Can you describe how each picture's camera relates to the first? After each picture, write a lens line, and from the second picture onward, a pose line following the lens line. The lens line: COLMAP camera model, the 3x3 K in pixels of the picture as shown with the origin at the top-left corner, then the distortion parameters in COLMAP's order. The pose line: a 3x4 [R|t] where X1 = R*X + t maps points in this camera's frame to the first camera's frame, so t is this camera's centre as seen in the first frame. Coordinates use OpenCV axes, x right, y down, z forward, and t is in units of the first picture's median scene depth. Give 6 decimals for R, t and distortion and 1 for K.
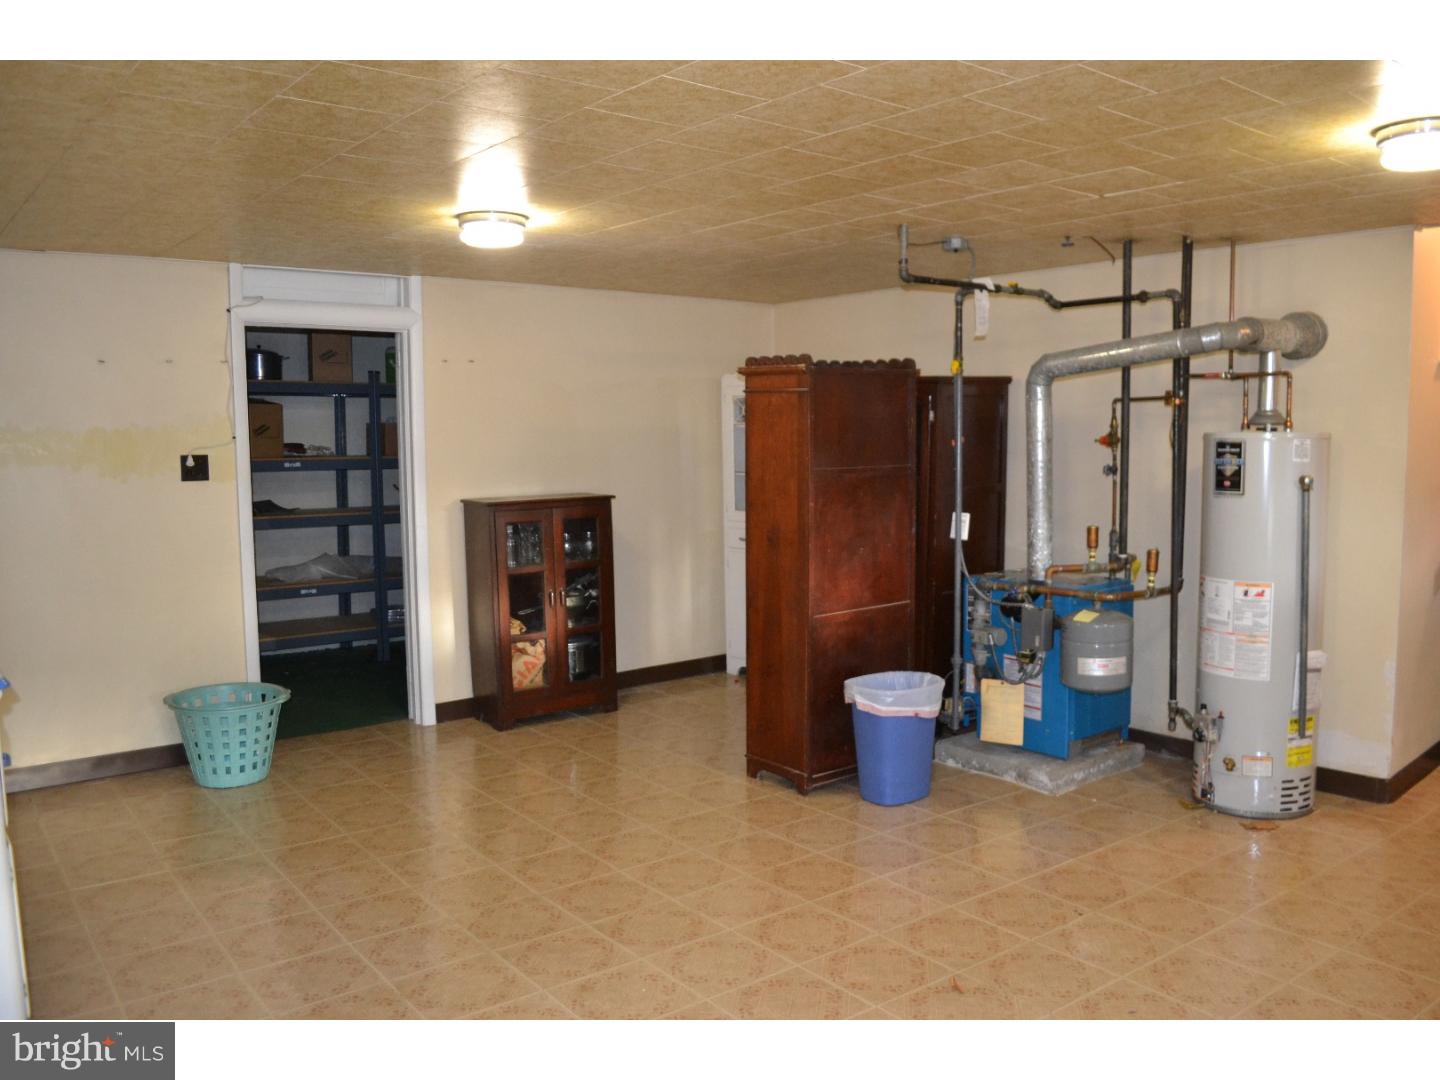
lens RADIAL K [[1168.1, 0, 735.0], [0, 1168.1, 545.6], [0, 0, 1]] dist [-0.078055, -0.004629]
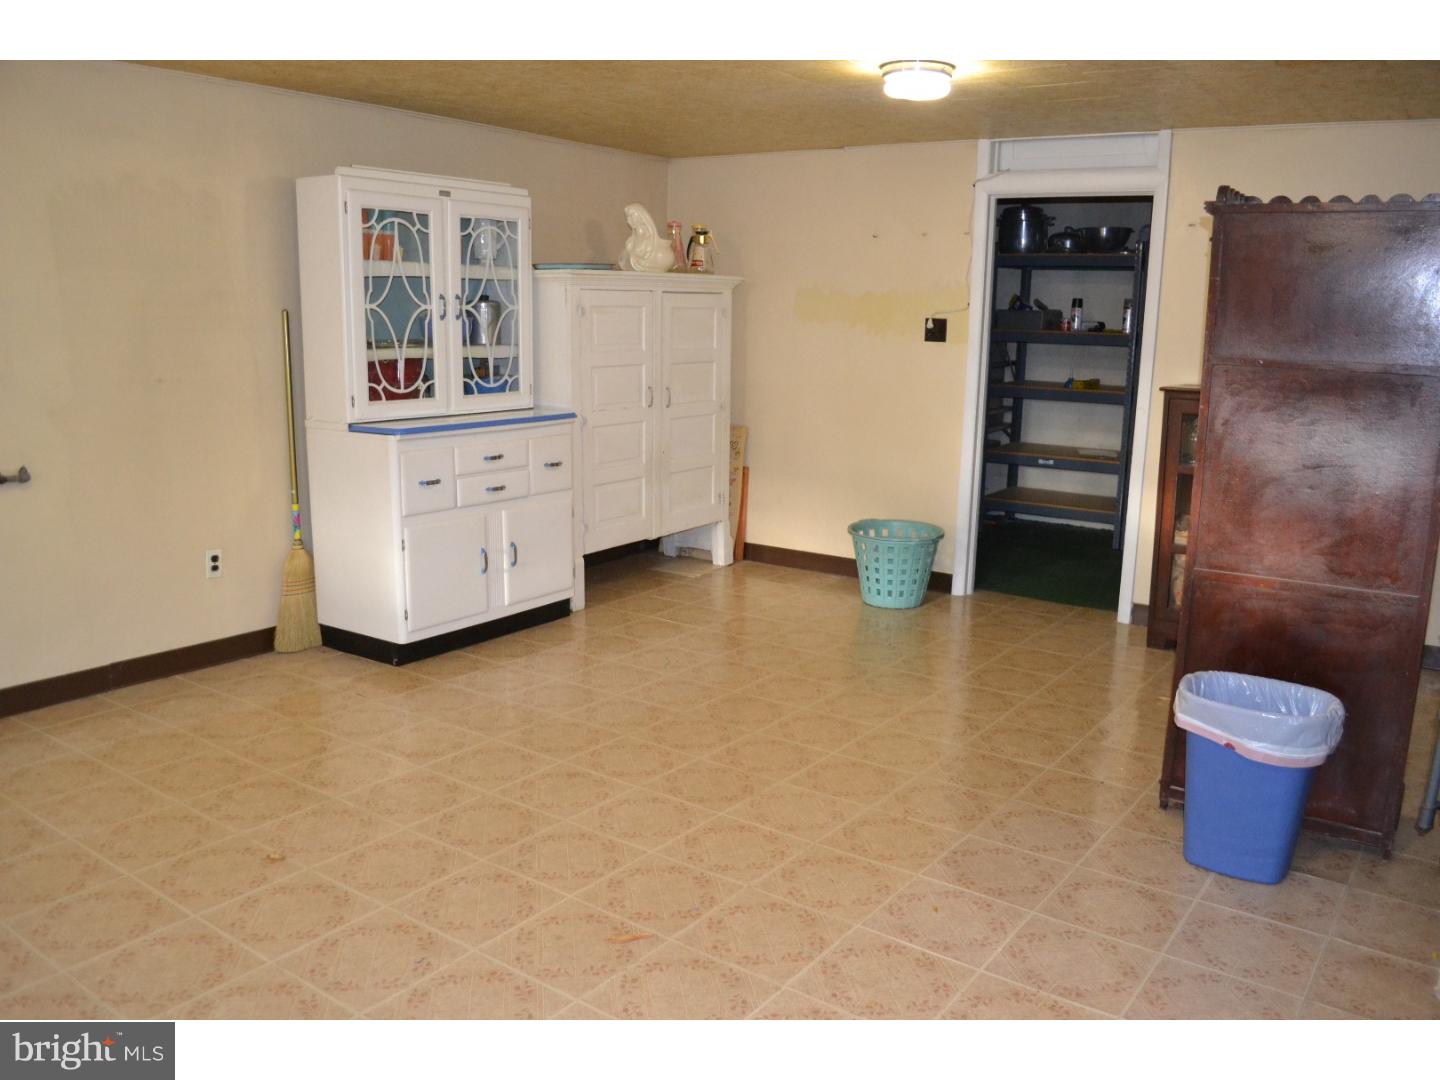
lens RADIAL K [[1168.1, 0, 733.7], [0, 1168.1, 532.6], [0, 0, 1]] dist [-0.078055, -0.004629]
pose [[0.276931, 0.193709, -0.941162, 0.656748], [-0.114671, 0.979132, 0.167783, -0.046154], [0.954023, 0.061459, 0.293365, 0.542668]]
